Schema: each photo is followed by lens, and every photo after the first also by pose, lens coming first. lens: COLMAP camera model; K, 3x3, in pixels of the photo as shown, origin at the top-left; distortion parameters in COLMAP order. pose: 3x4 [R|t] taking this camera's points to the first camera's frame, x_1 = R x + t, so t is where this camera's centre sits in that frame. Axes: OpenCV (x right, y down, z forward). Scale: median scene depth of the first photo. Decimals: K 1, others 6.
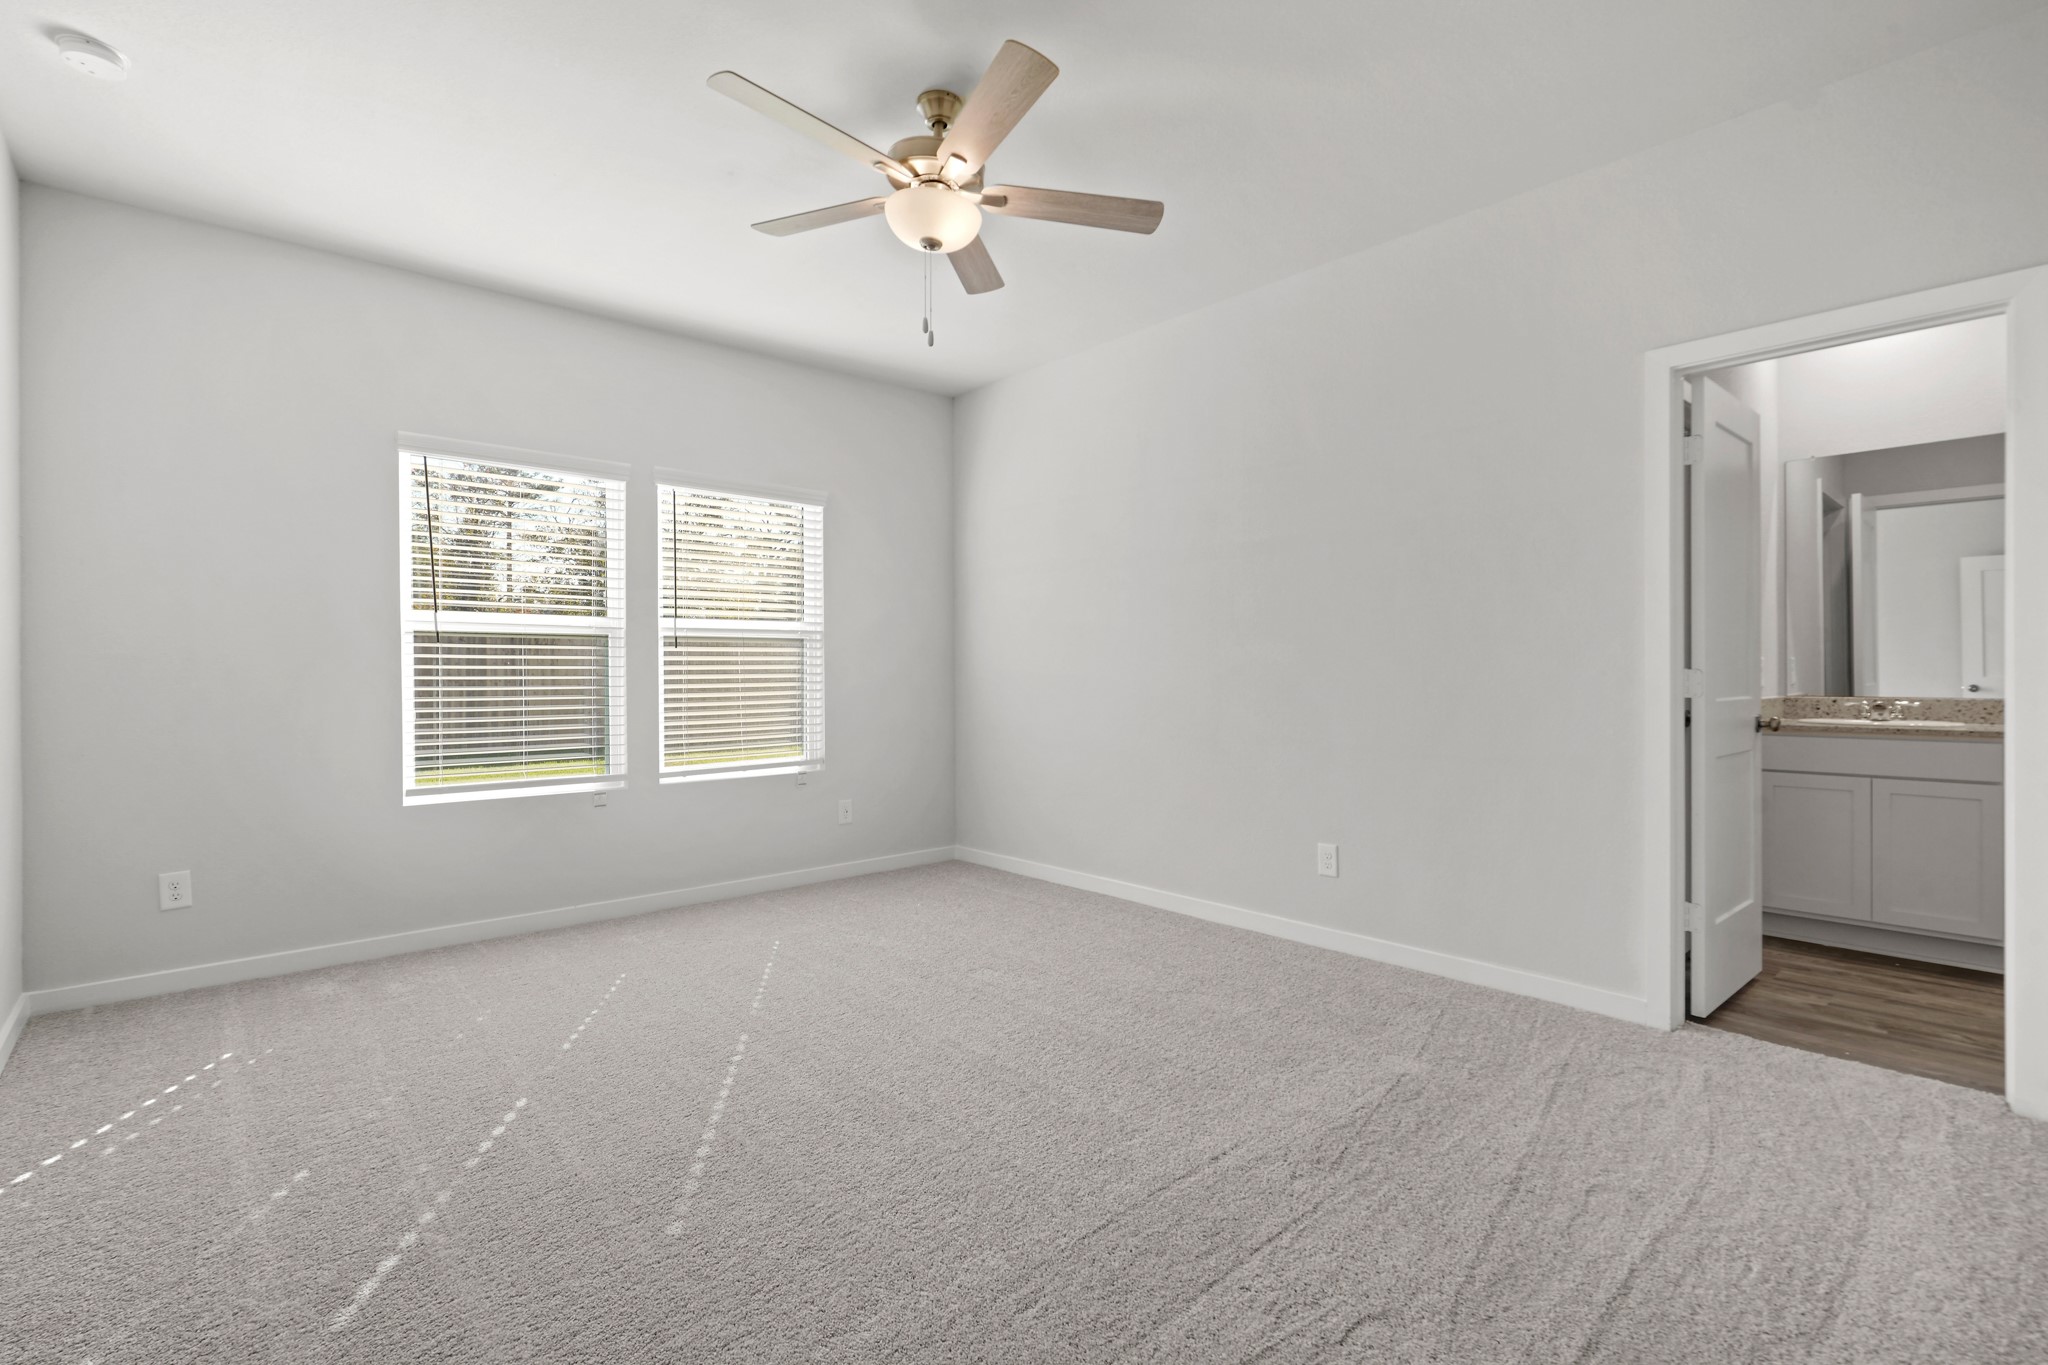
lens RADIAL K [[935.2, 0, 1024.0], [0, 935.2, 682.5], [0, 0, 1]] dist [0.000387, -0.000710]
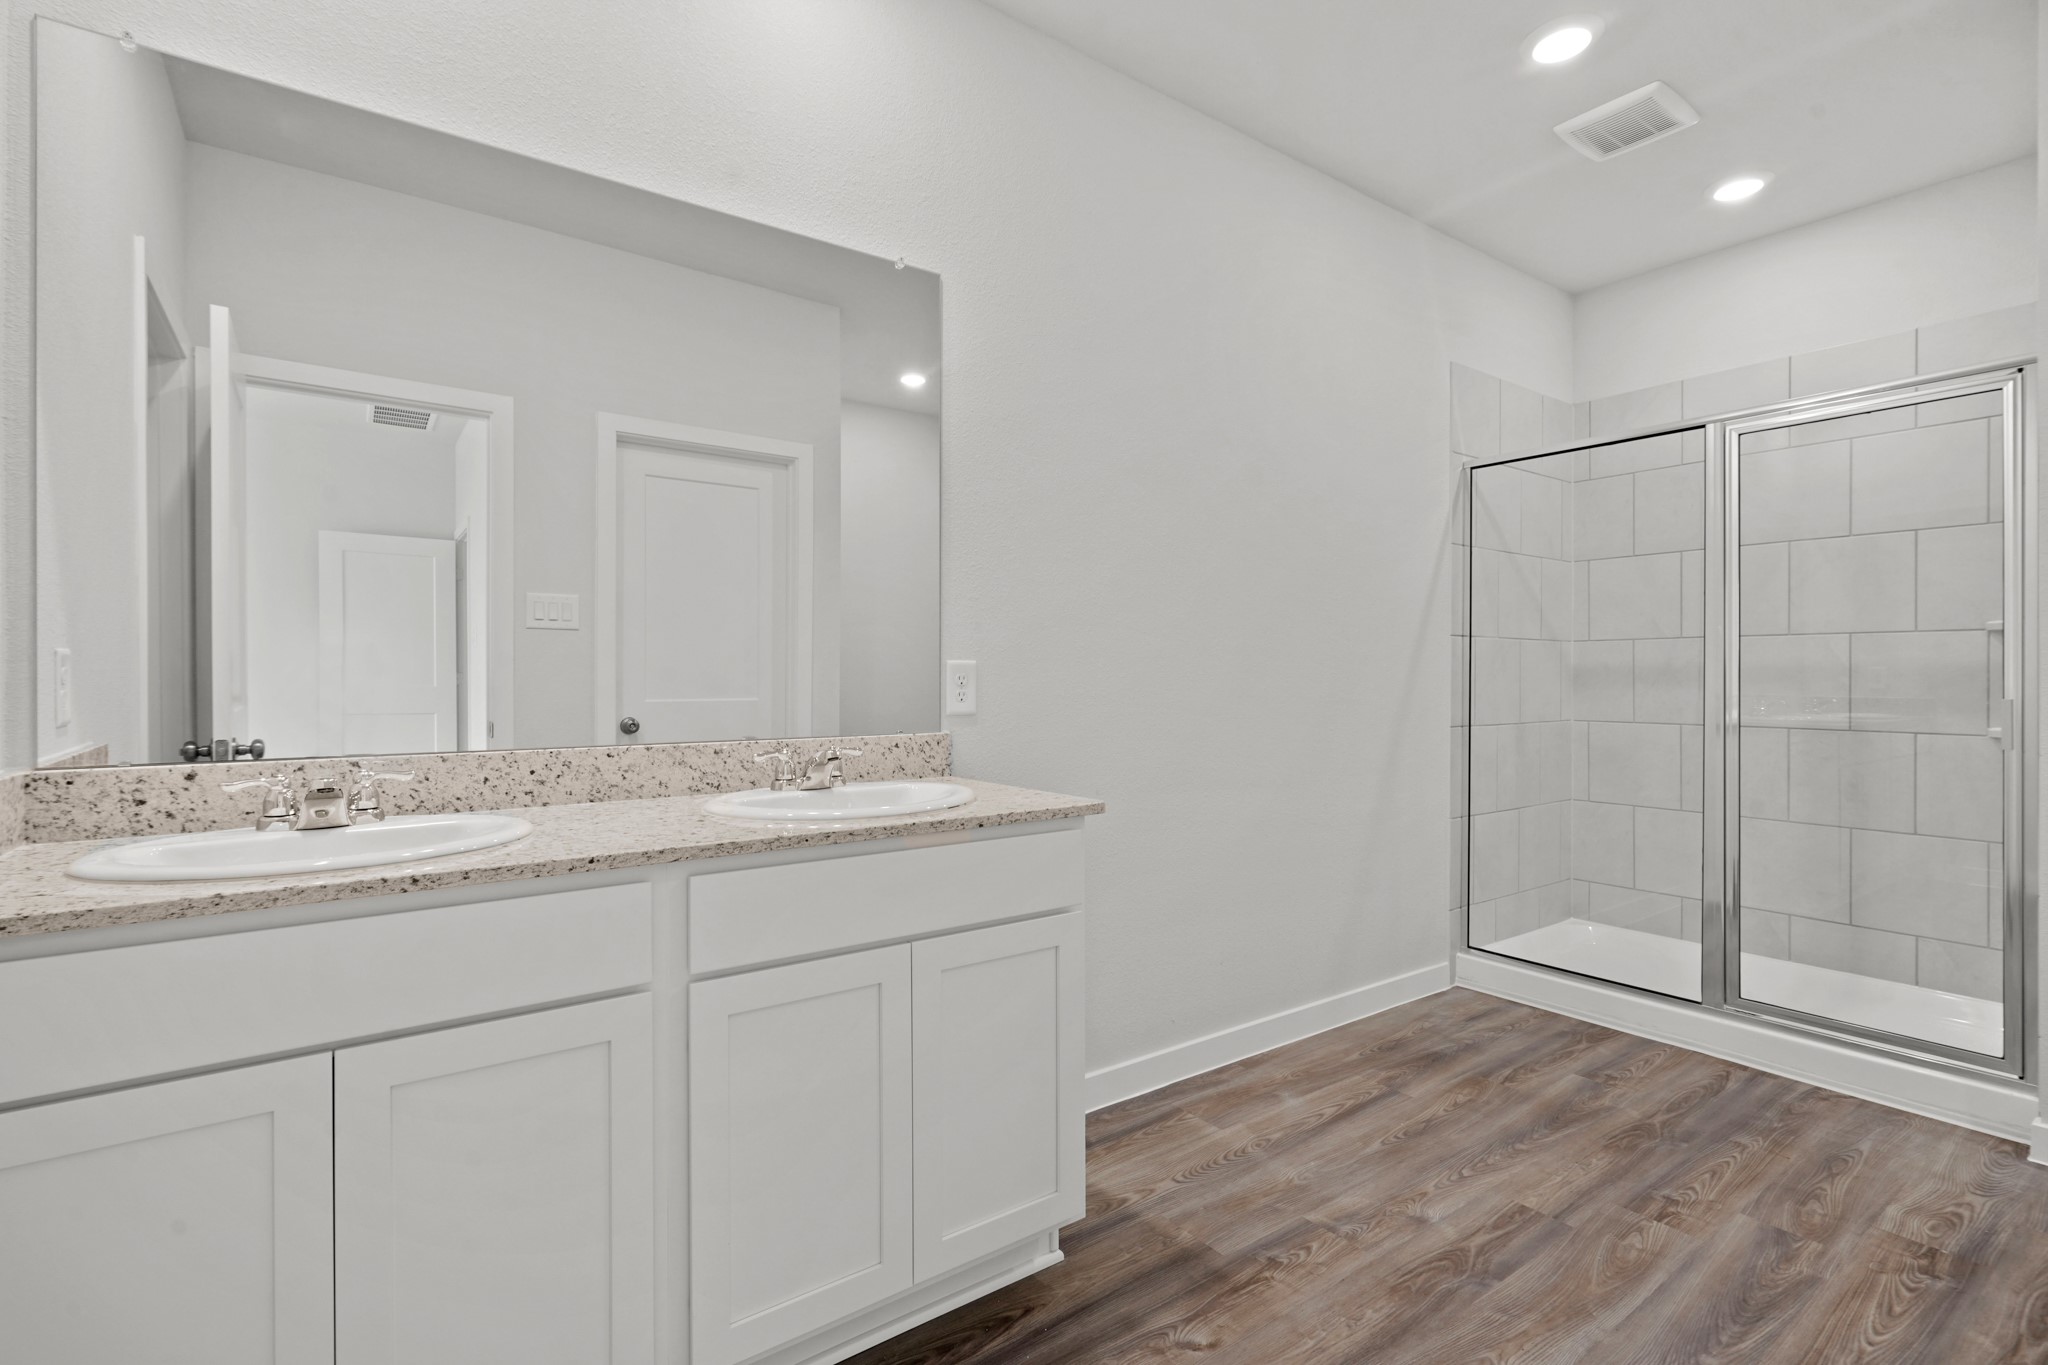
lens RADIAL K [[935.2, 0, 1024.0], [0, 935.2, 682.5], [0, 0, 1]] dist [0.000387, -0.000710]
pose [[0.105235, 0.001080, 0.994447, 0.502456], [0.011507, 0.999931, -0.002303, -0.009268], [-0.994381, 0.011686, 0.105215, 0.593449]]
